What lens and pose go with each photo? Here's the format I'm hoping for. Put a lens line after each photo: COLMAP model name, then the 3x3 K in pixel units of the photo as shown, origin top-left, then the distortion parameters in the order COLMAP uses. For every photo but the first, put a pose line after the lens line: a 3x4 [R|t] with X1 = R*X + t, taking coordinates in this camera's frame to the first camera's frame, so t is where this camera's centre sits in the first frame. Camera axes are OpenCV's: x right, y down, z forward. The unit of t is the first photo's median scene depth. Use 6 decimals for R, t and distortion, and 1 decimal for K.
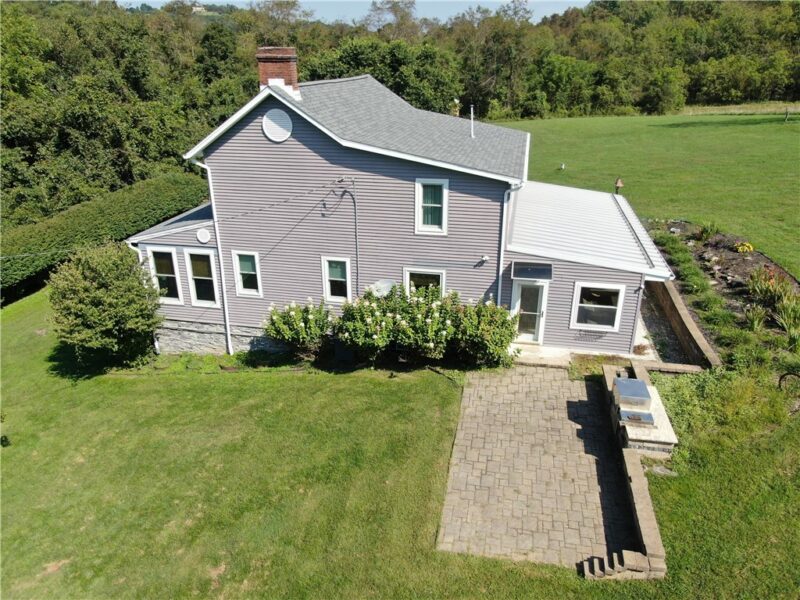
lens RADIAL K [[577.4, 0, 401.9], [0, 577.4, 297.6], [0, 0, 1]] dist [-0.013031, -0.001323]
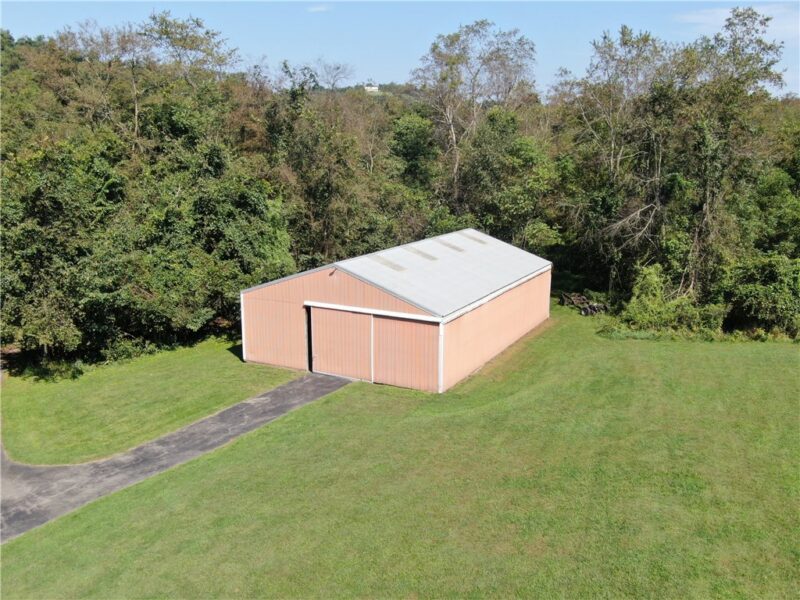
lens RADIAL K [[735.9, 0, 400.4], [0, 735.9, 303.9], [0, 0, 1]] dist [-0.000711, 0.000000]
pose [[0.960334, 0.063416, -0.271547, 0.136951], [-0.110976, 0.980275, -0.163540, -0.228590], [0.255820, 0.187188, 0.948429, 0.529531]]
